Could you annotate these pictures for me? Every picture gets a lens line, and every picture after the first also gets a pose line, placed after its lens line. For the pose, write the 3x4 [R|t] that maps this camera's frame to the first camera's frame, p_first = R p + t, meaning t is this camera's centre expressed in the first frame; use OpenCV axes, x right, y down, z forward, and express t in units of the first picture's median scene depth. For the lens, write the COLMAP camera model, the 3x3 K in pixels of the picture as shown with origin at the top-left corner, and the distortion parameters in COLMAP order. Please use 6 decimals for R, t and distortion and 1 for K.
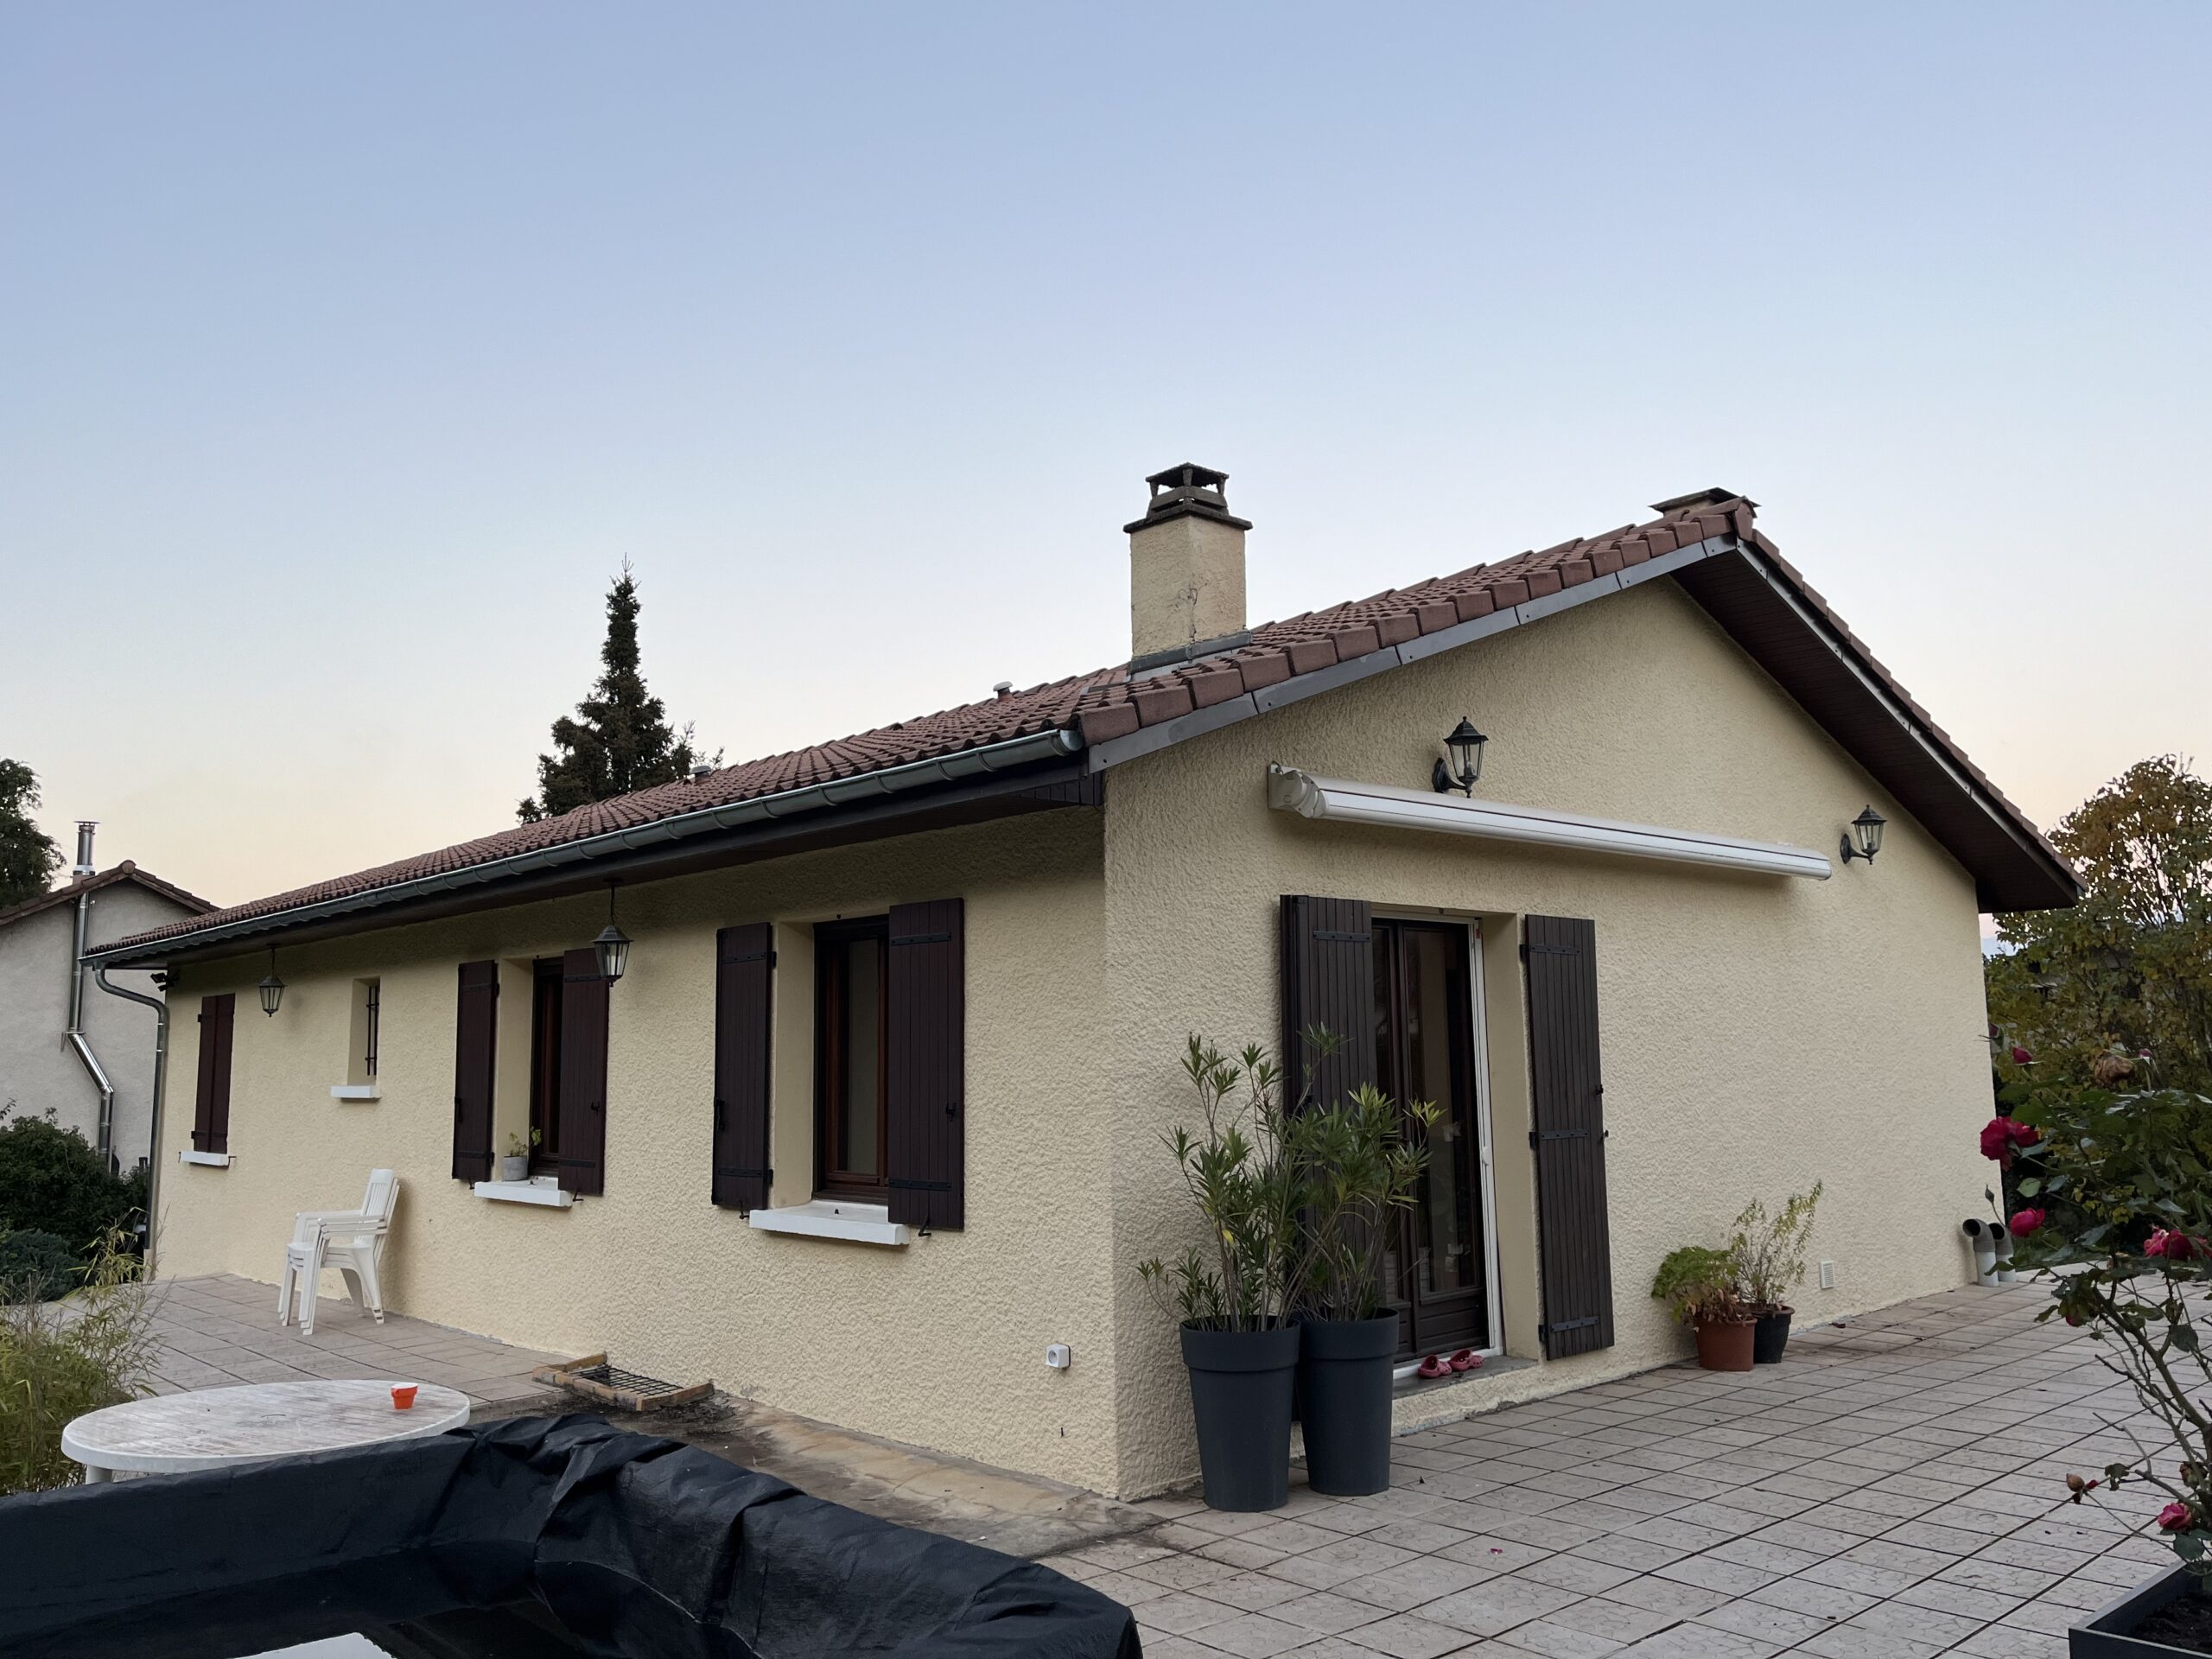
lens RADIAL K [[1673.9, 0, 1096.2], [0, 1673.9, 818.4], [0, 0, 1]] dist [0.060361, -0.060795]
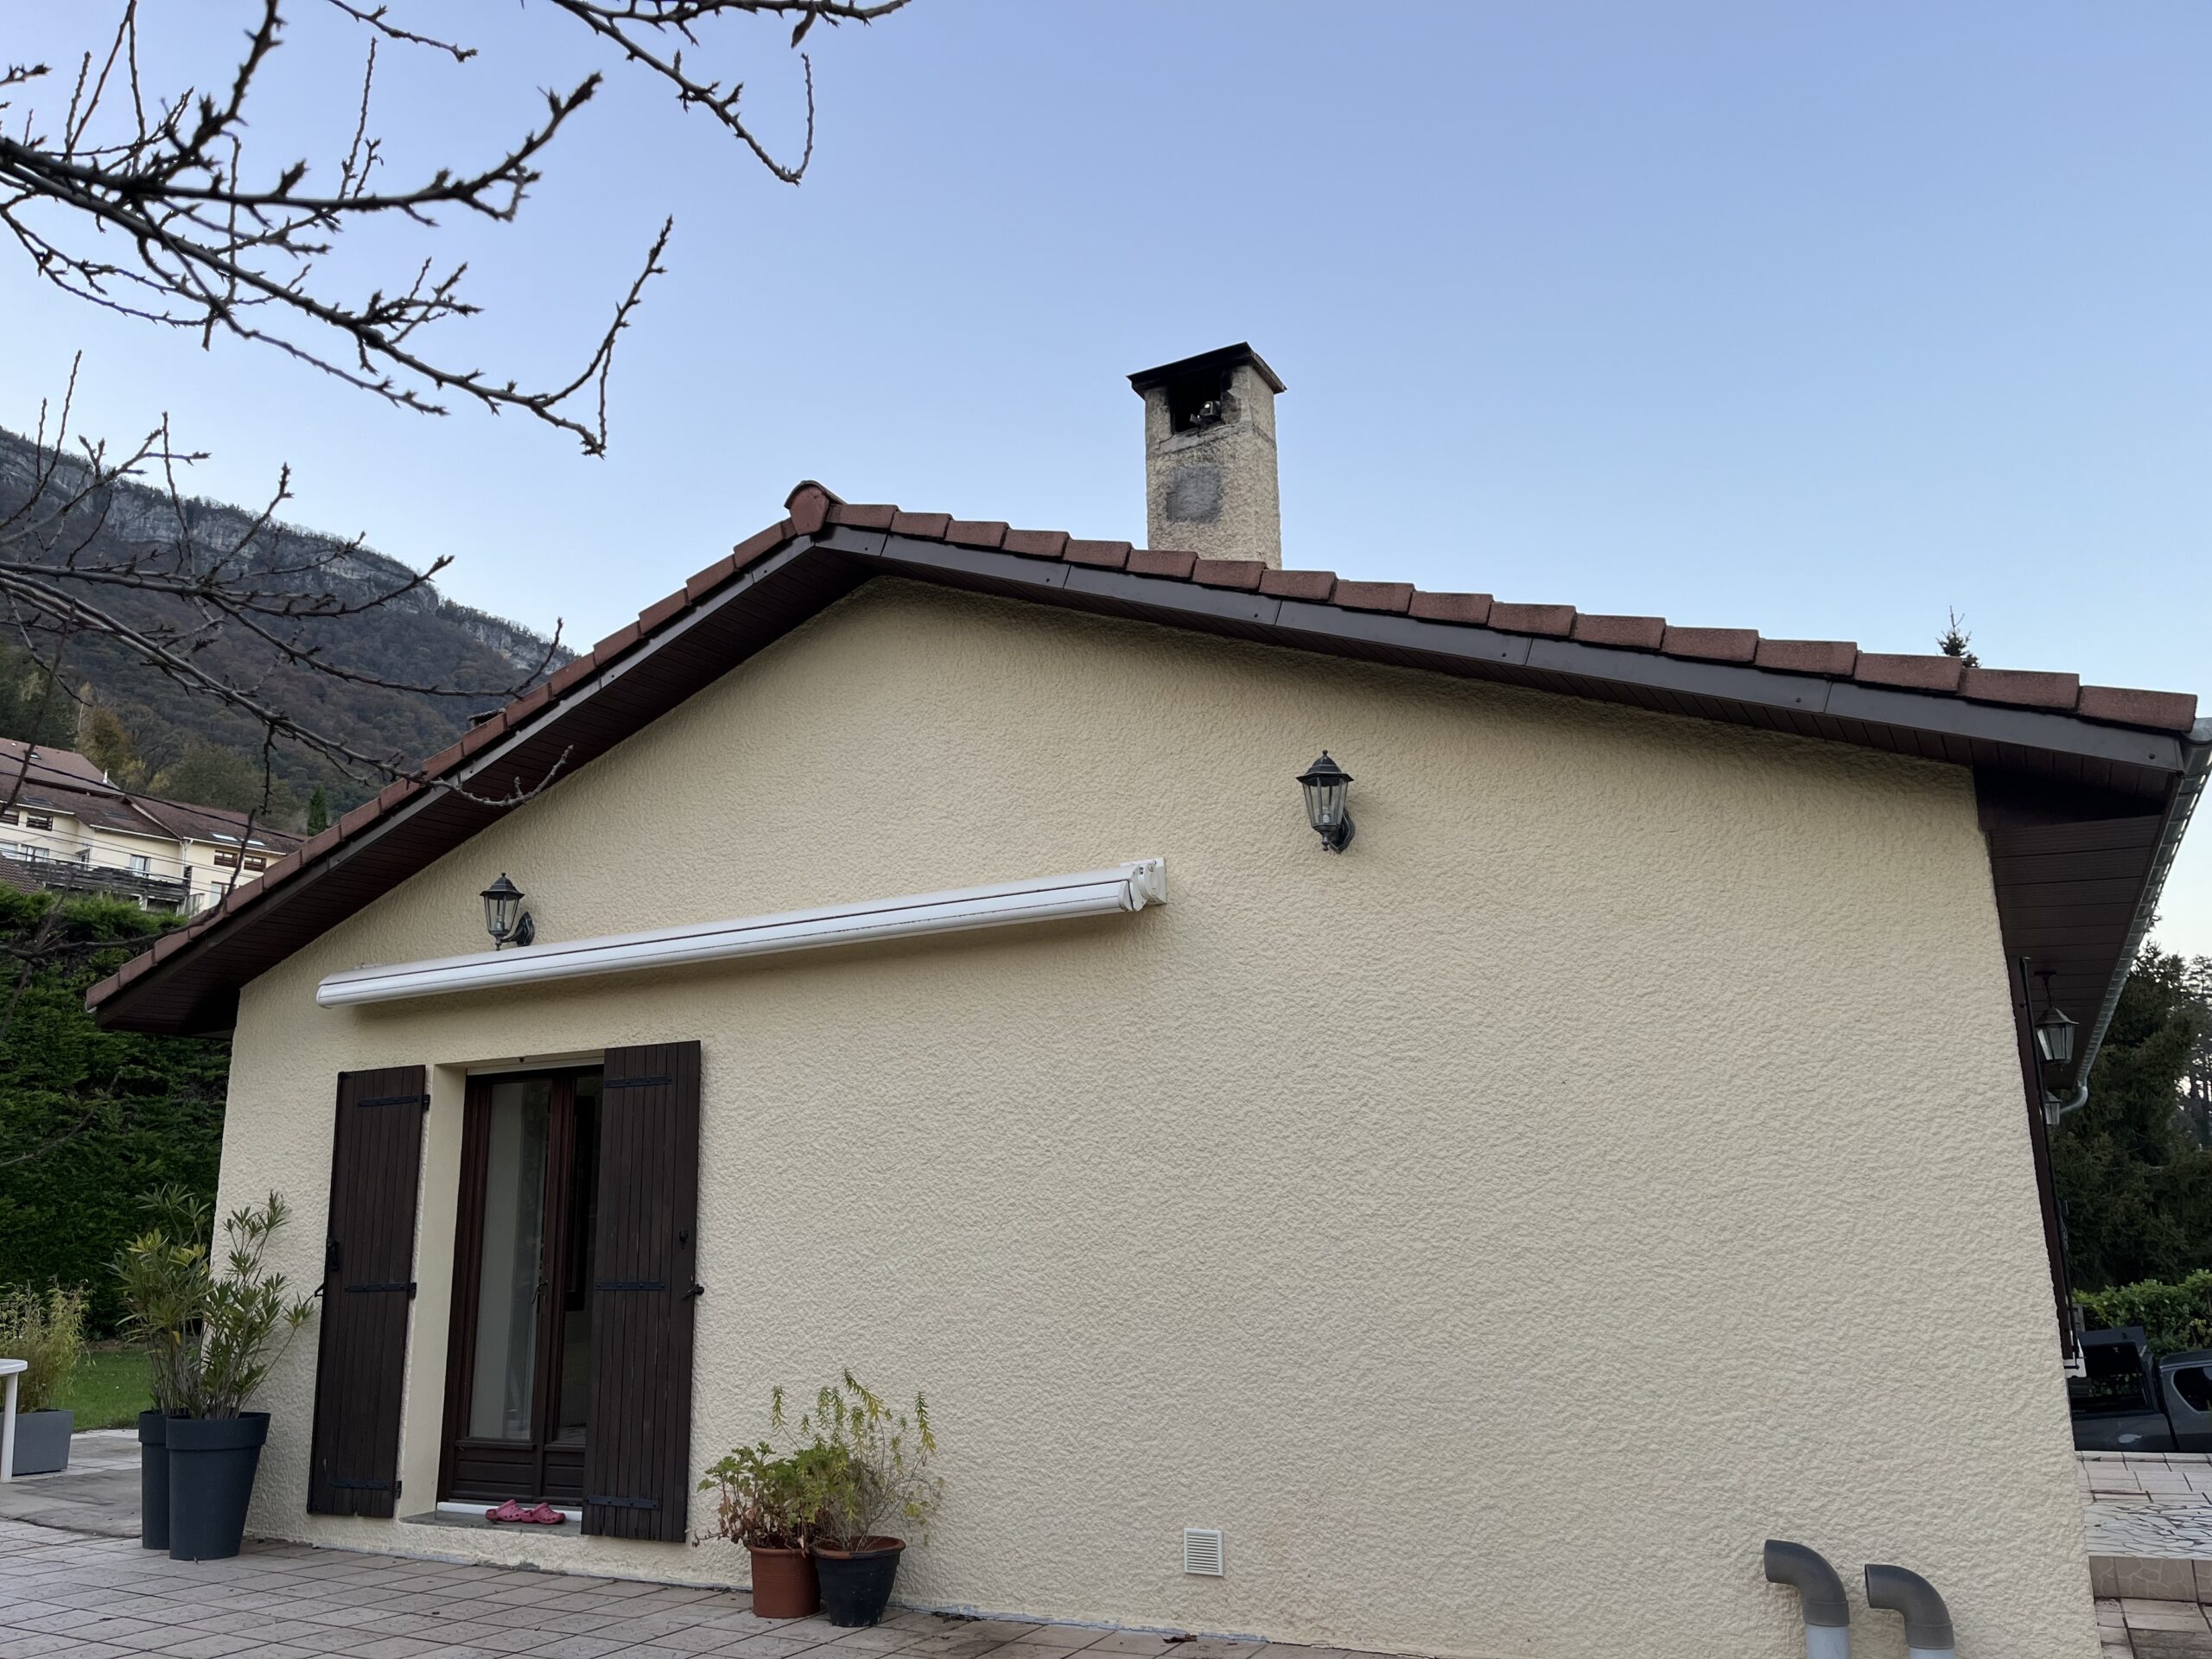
lens RADIAL K [[1673.9, 0, 1104.8], [0, 1673.9, 833.0], [0, 0, 1]] dist [0.060361, -0.060795]
pose [[0.330805, -0.205934, -0.920955, 1.298138], [0.145879, 0.975328, -0.165693, 0.142380], [0.932356, -0.079536, 0.352685, 0.972259]]
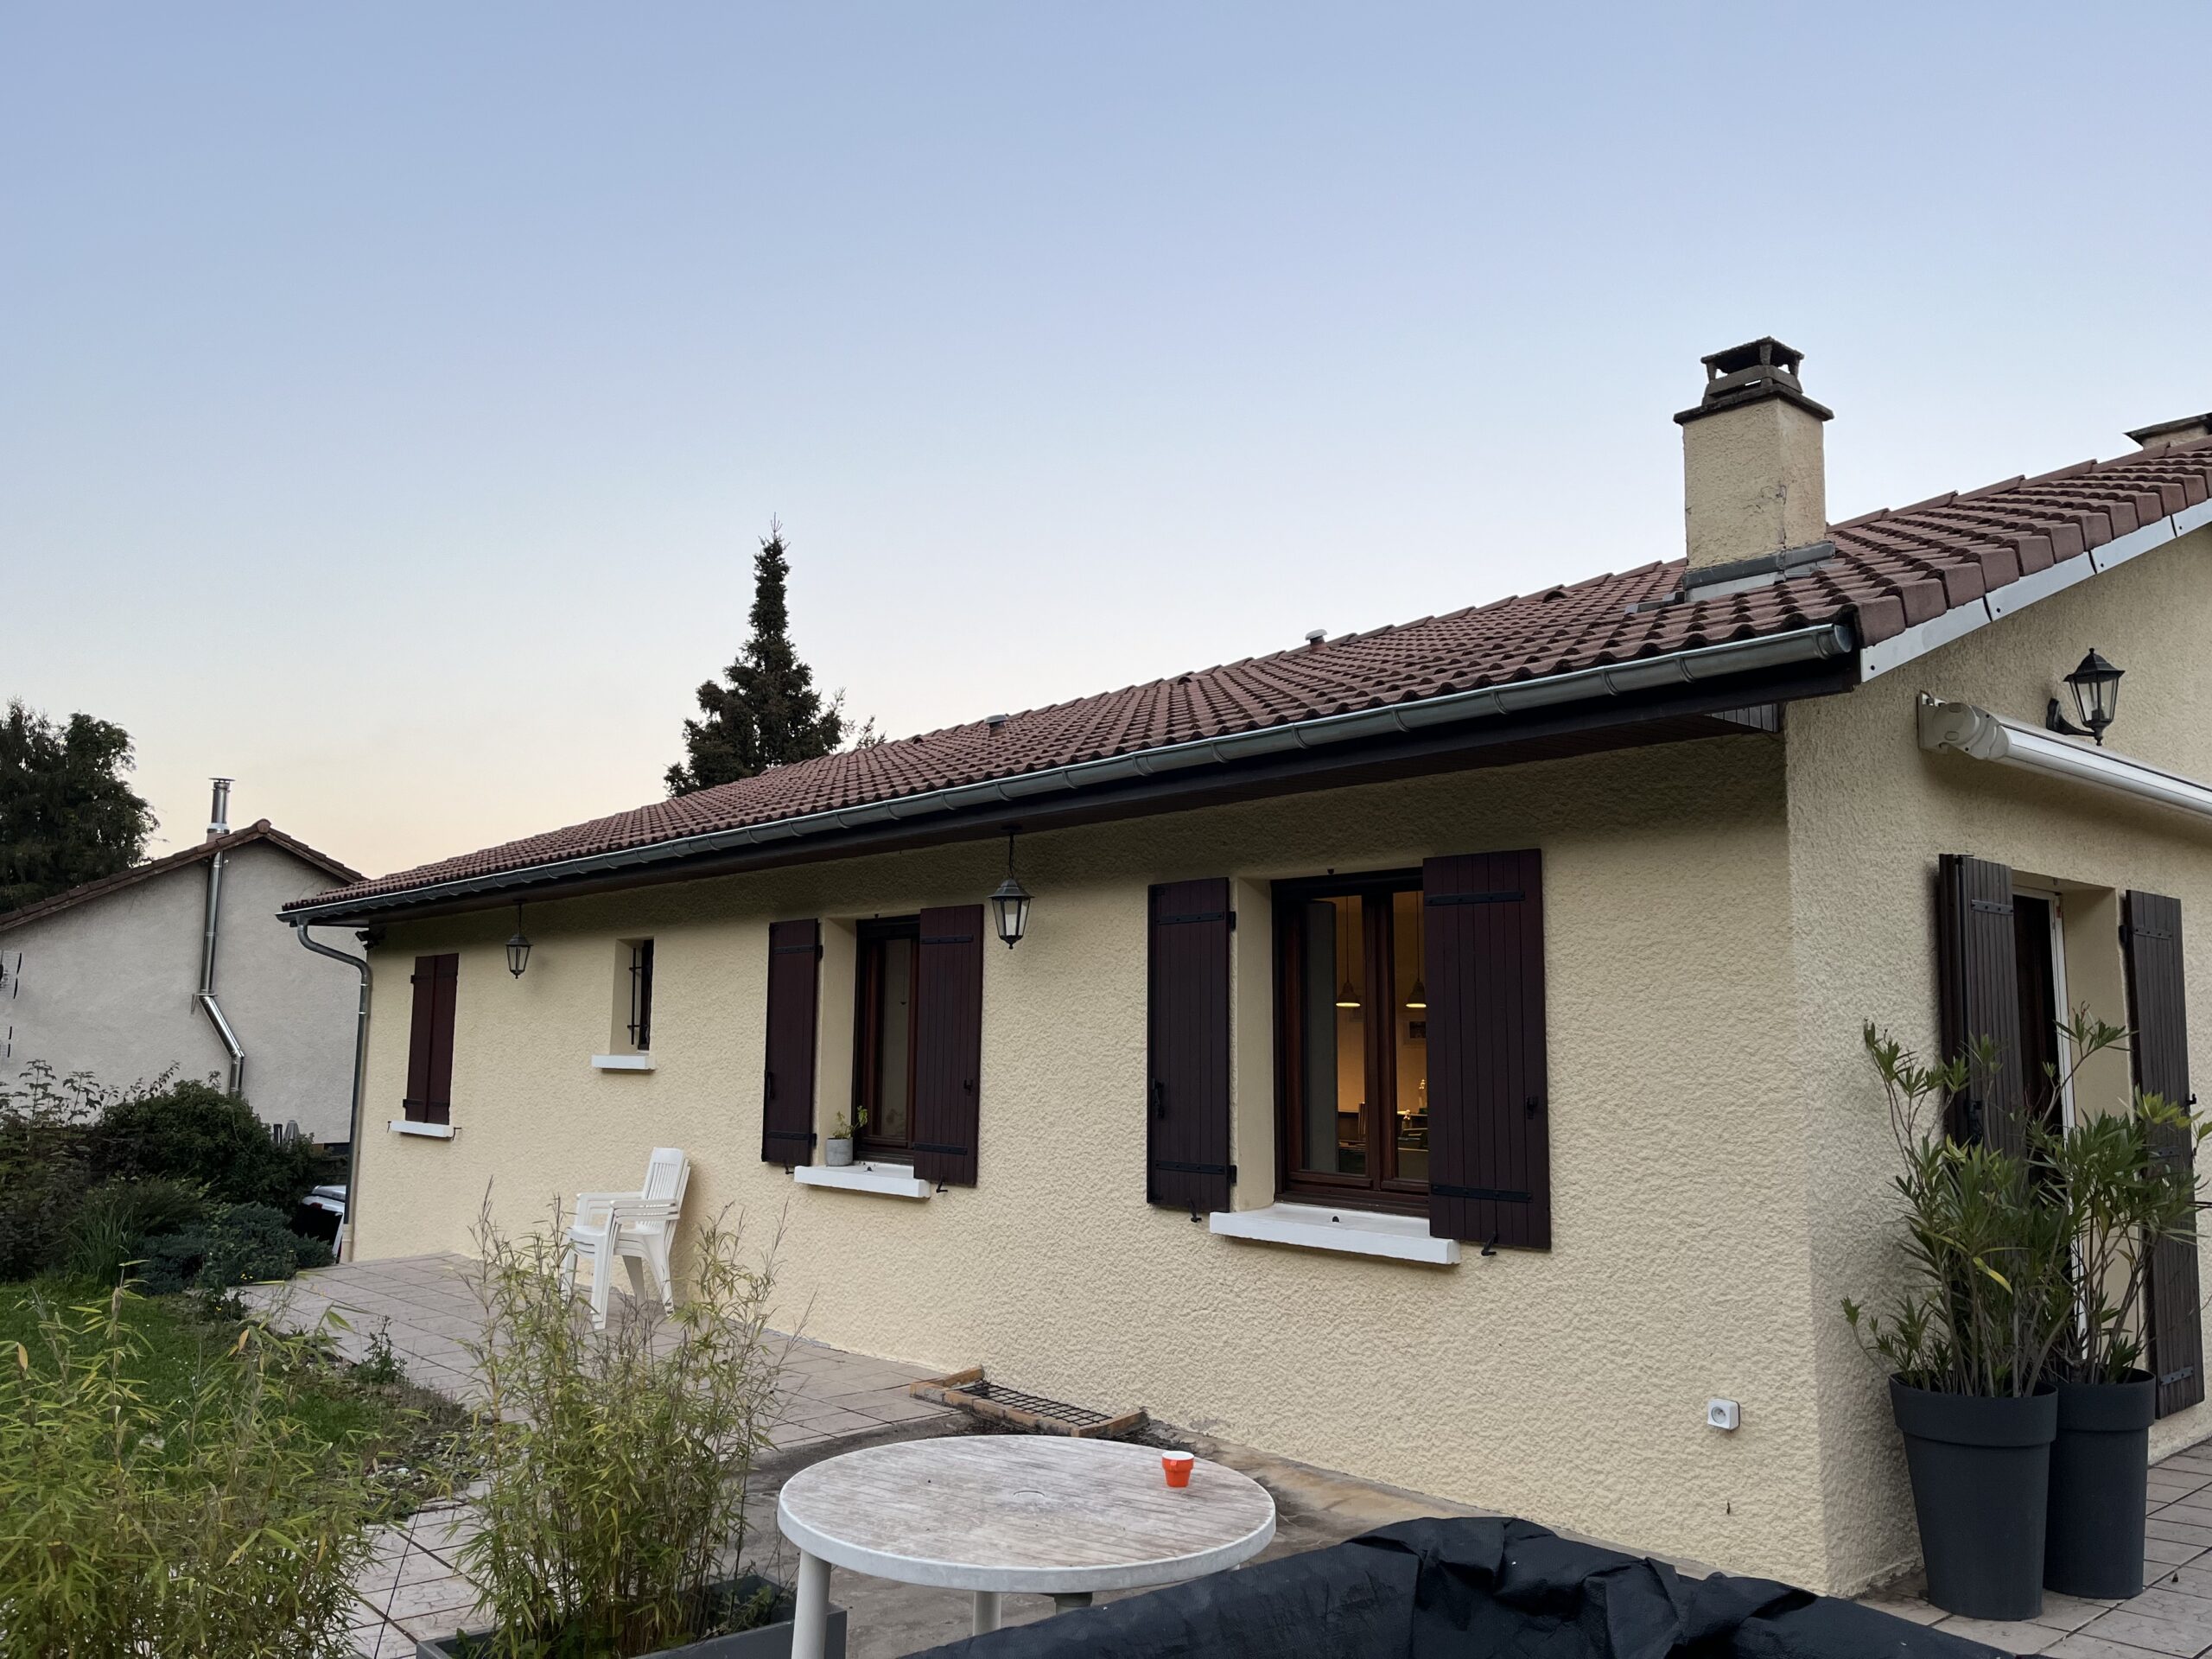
lens RADIAL K [[1673.9, 0, 1102.8], [0, 1673.9, 822.9], [0, 0, 1]] dist [0.060361, -0.060795]
pose [[0.999496, 0.022078, -0.022800, -0.232935], [-0.021884, 0.999722, 0.008725, 0.027160], [0.022986, -0.008222, 0.999702, 0.140414]]
